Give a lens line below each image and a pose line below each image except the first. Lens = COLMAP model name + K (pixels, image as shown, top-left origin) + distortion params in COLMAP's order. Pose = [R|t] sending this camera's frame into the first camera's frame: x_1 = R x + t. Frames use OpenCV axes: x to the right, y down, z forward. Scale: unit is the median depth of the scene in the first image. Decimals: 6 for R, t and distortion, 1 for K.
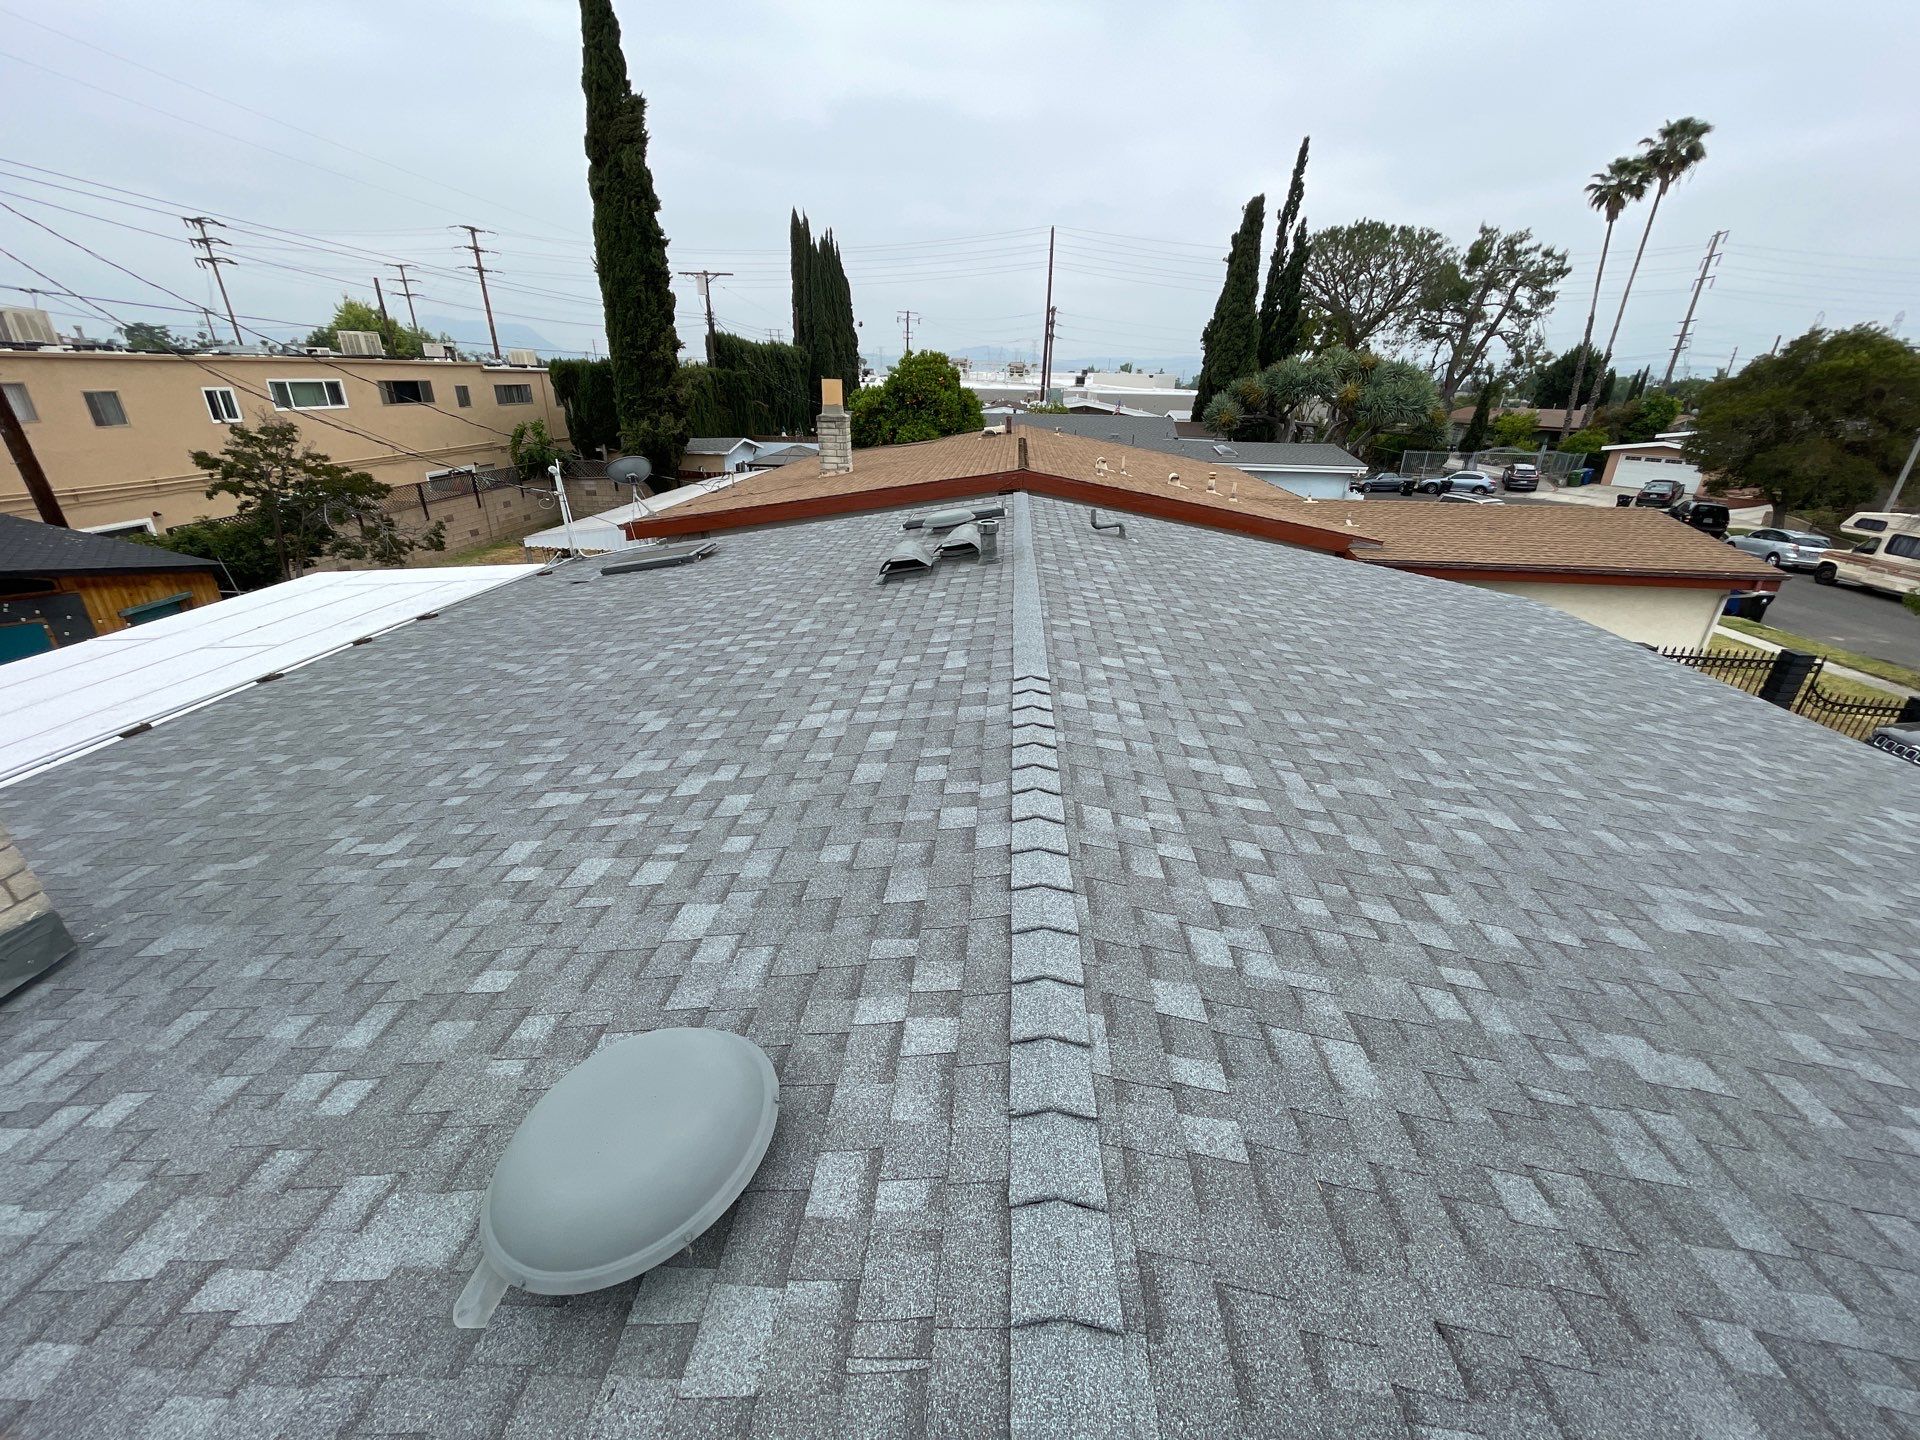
lens RADIAL K [[770.0, 0, 958.2], [0, 770.0, 717.0], [0, 0, 1]] dist [-0.001536, -0.000738]
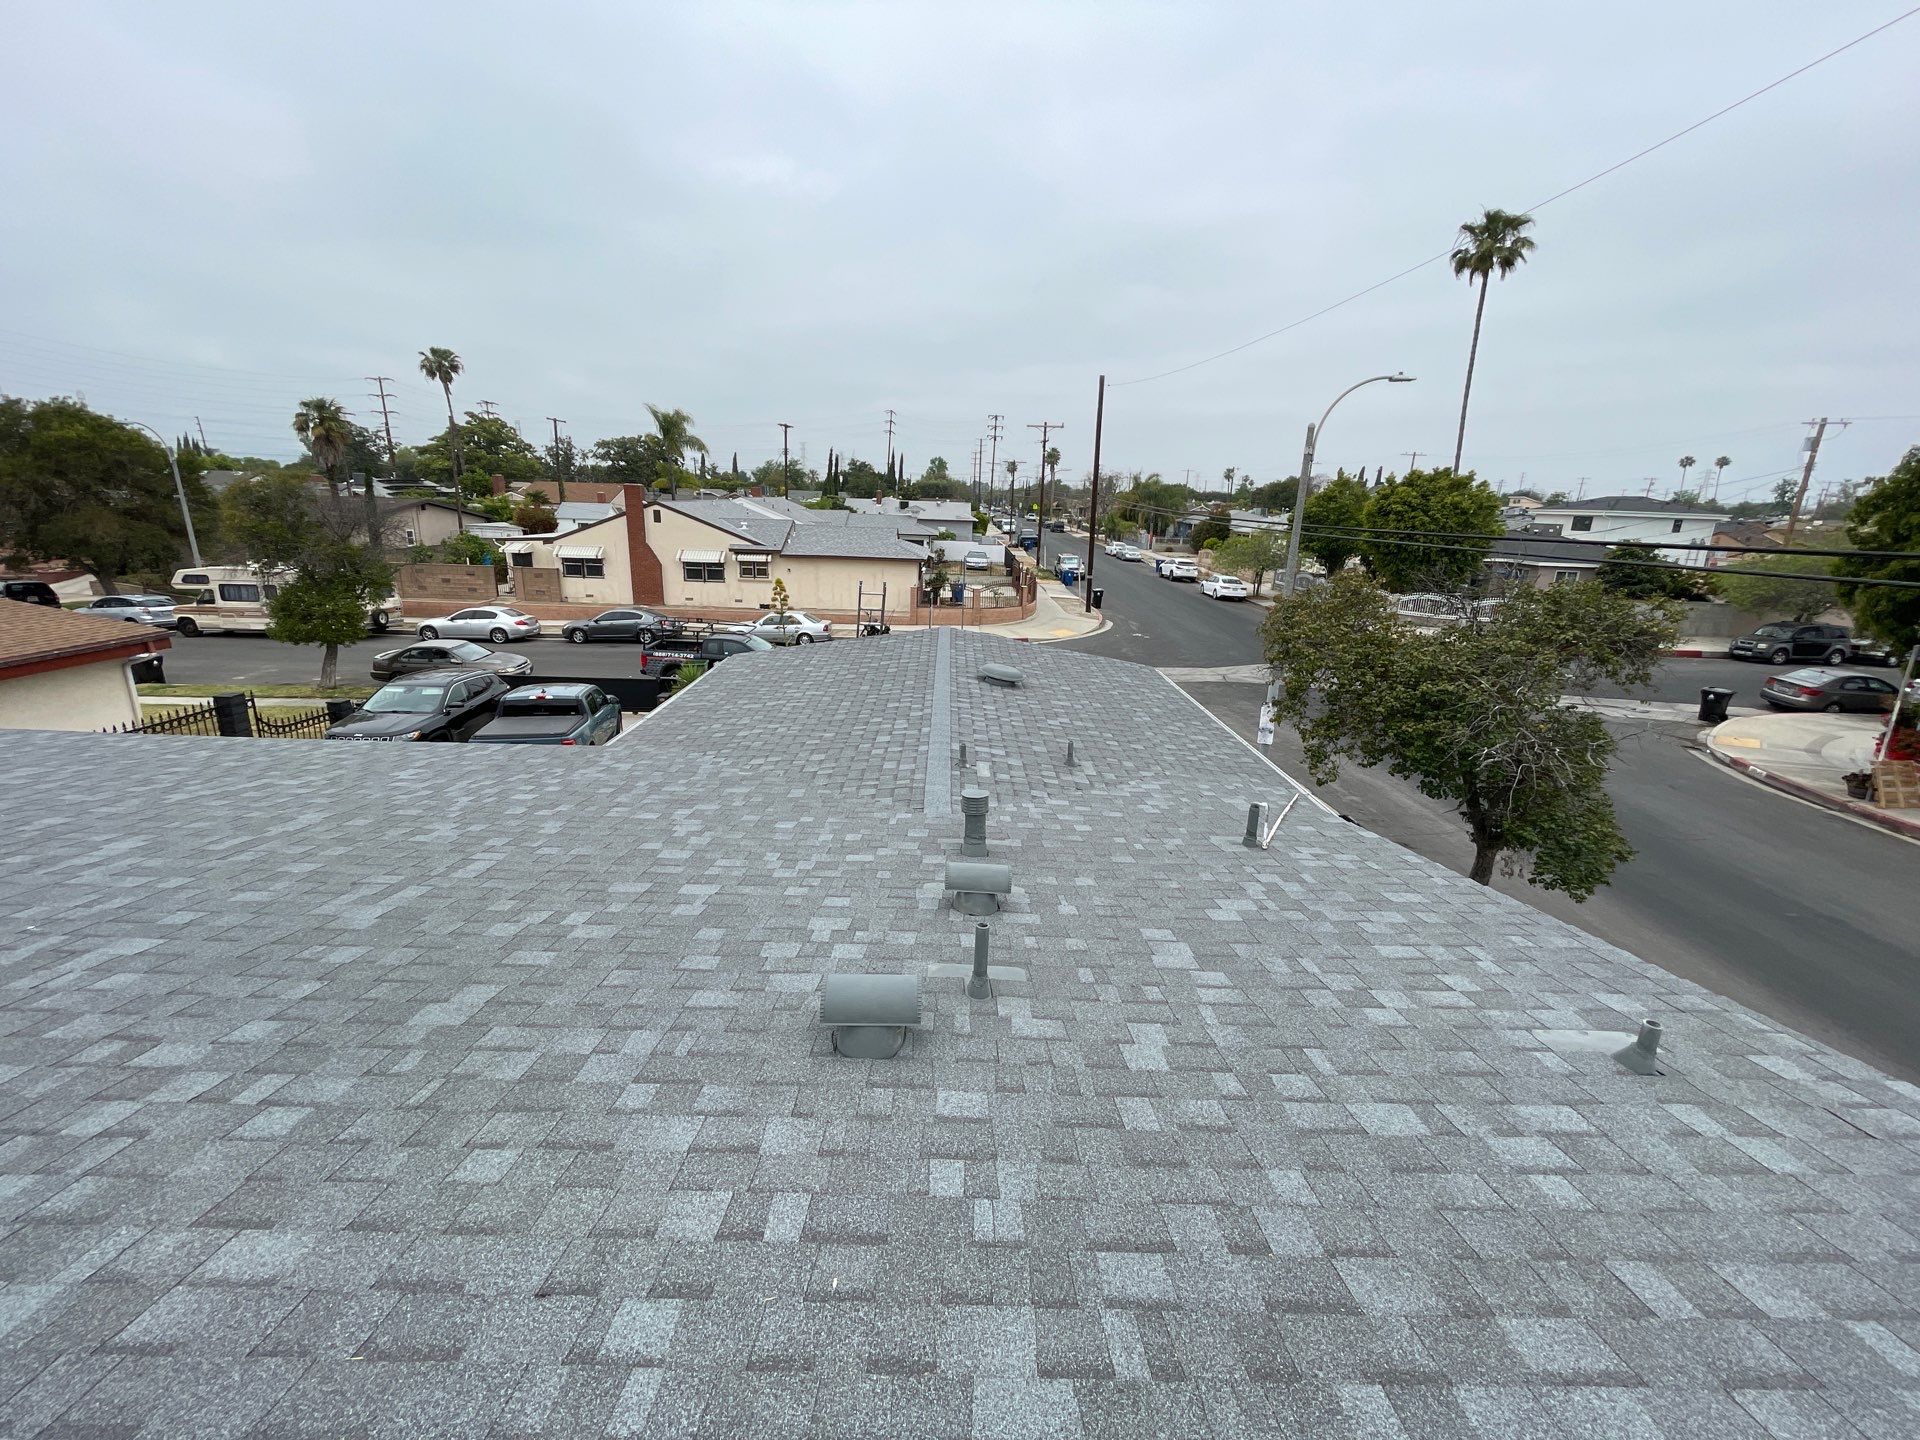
lens RADIAL K [[770.0, 0, 958.2], [0, 770.0, 717.0], [0, 0, 1]] dist [-0.001536, -0.000738]
pose [[-0.074678, -0.294334, 0.952780, -0.032591], [0.371909, 0.878294, 0.300474, 0.000642], [-0.925260, 0.376786, 0.043876, 0.024537]]
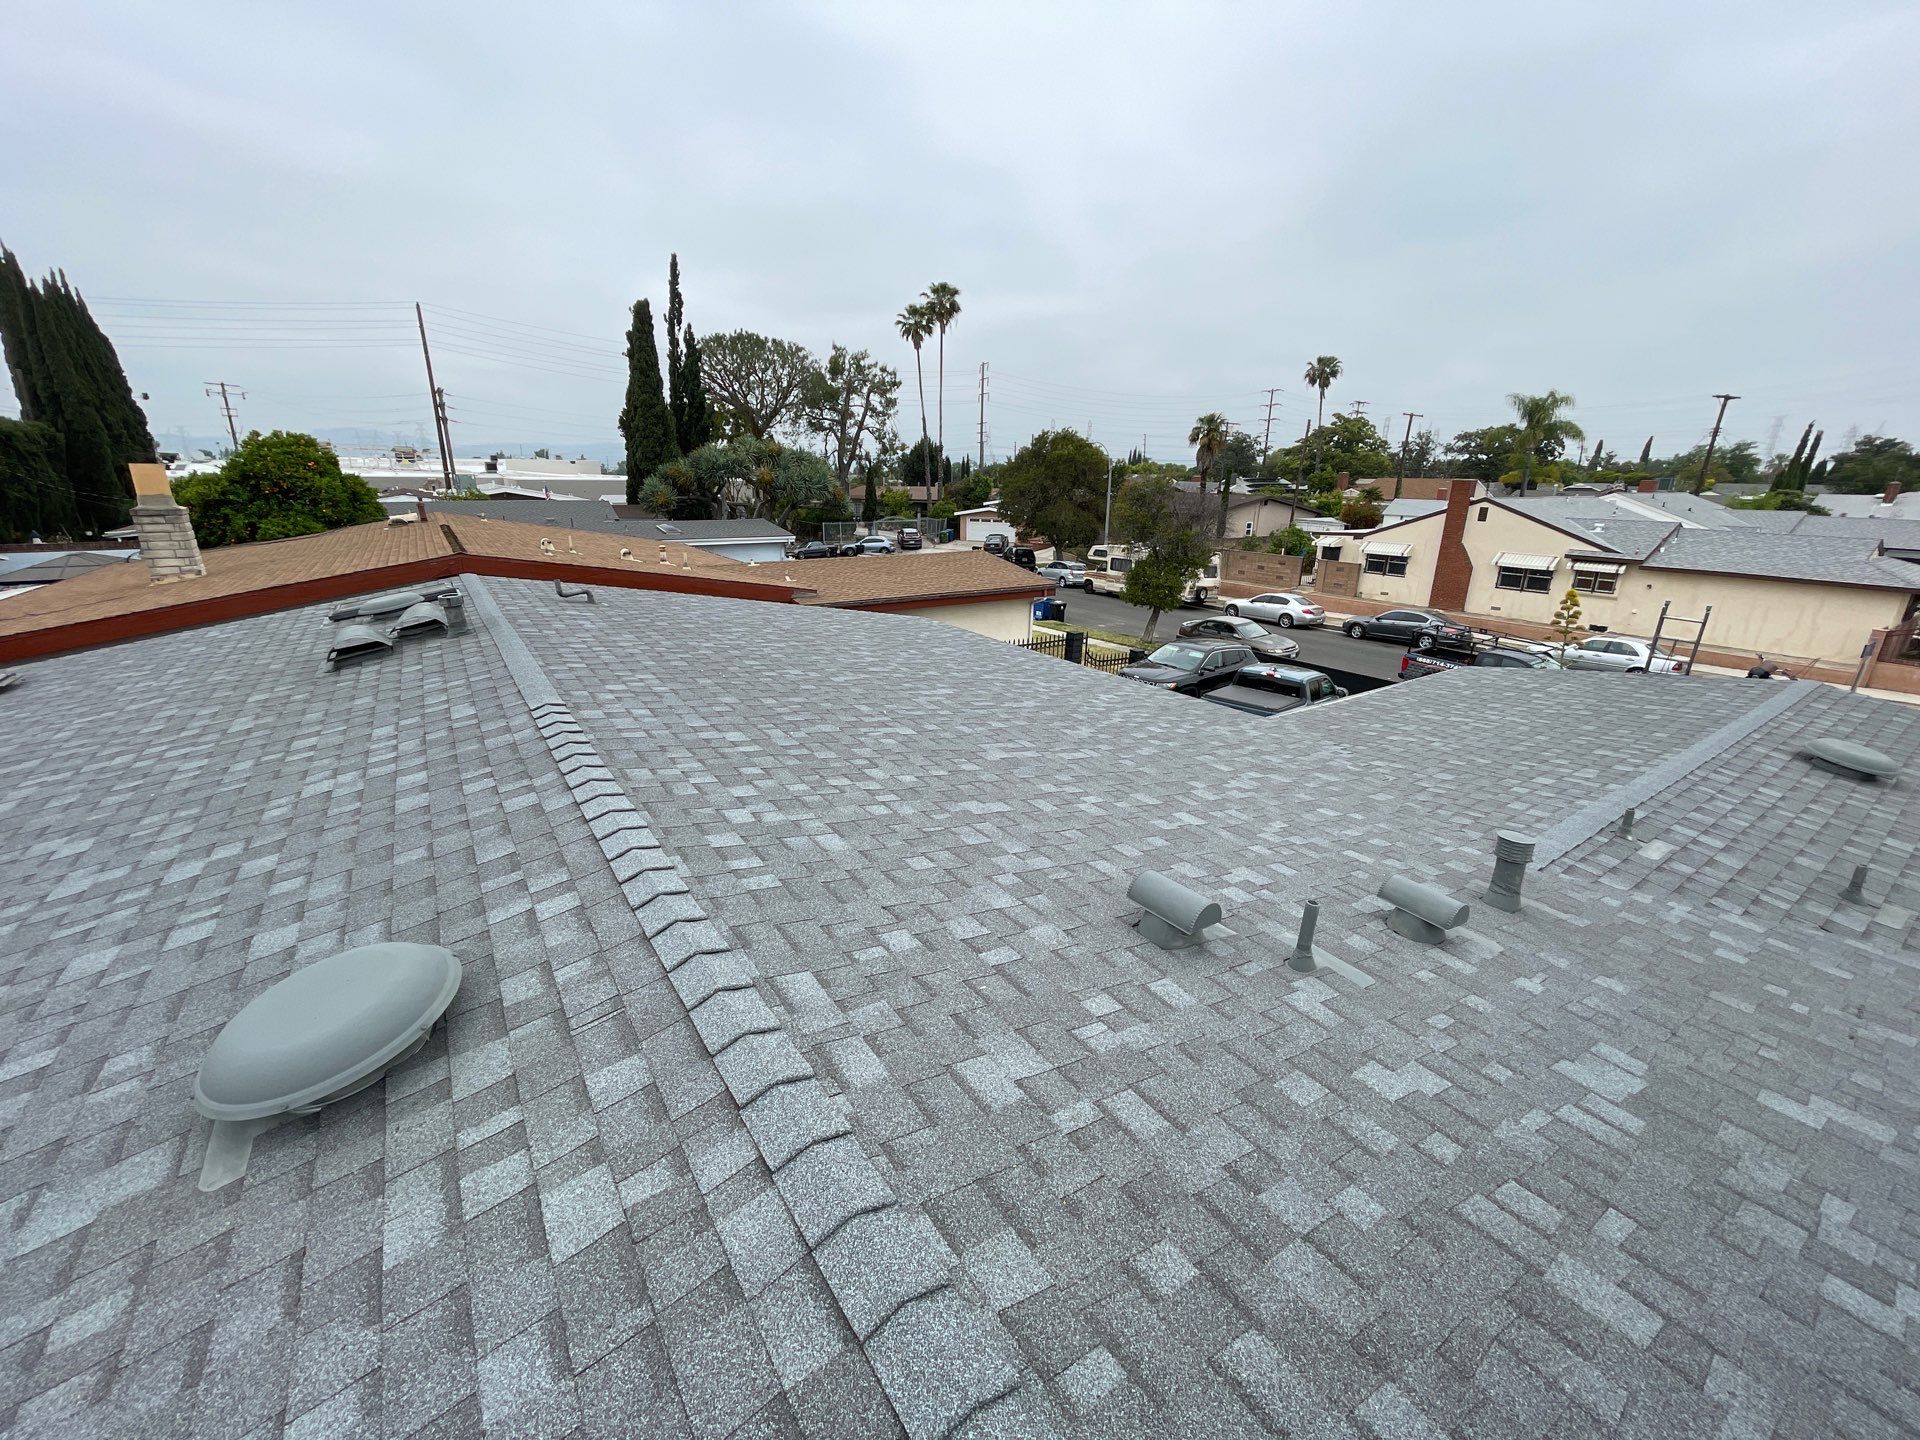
lens RADIAL K [[770.0, 0, 958.2], [0, 770.0, 717.0], [0, 0, 1]] dist [-0.001536, -0.000738]
pose [[0.784075, -0.194855, 0.589287, -0.055374], [0.251165, 0.967841, -0.014159, 0.071448], [-0.567576, 0.159110, 0.807800, -0.146132]]
